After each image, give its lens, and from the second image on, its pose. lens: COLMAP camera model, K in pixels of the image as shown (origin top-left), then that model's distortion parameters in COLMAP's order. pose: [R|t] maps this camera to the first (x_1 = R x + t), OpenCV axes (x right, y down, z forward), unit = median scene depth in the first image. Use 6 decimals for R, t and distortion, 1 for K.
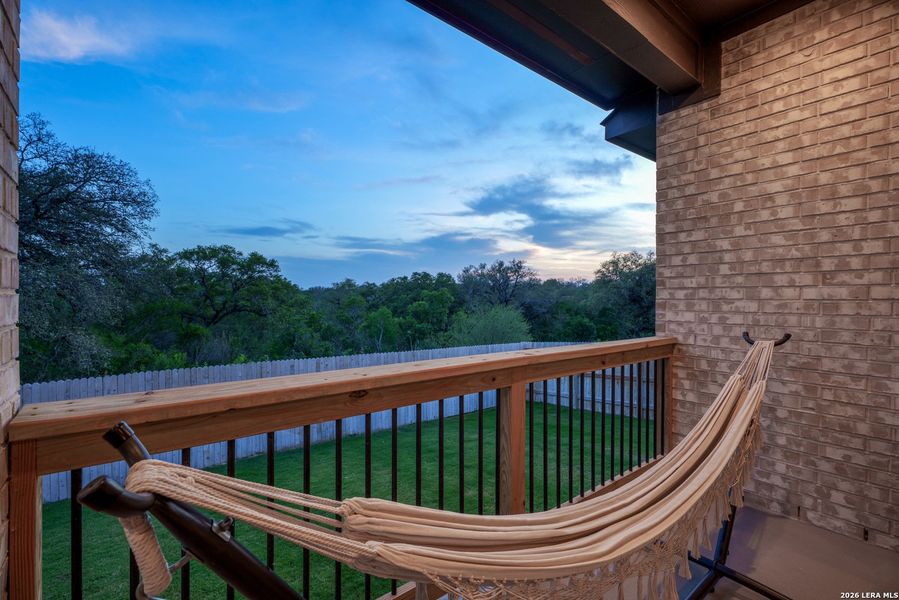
lens RADIAL K [[398.0, 0, 413.0], [0, 398.0, 308.0], [0, 0, 1]] dist [0.000405, -0.001544]
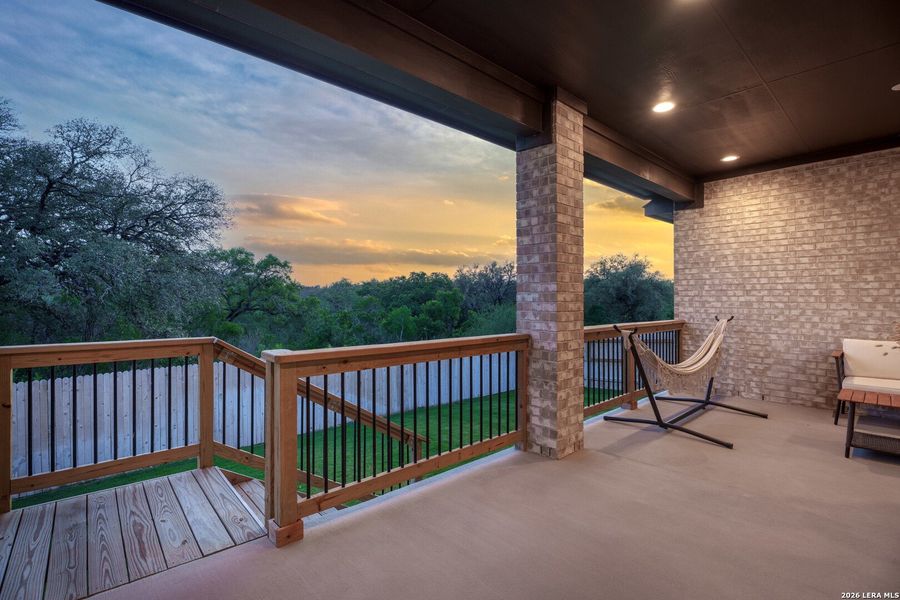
lens RADIAL K [[414.6, 0, 411.8], [0, 414.6, 303.2], [0, 0, 1]] dist [-0.002326, -0.007916]
pose [[0.998335, -0.005074, 0.057456, -0.970000], [0.005534, 0.999954, -0.007853, -0.003872], [-0.057413, 0.008158, 0.998317, -1.178772]]
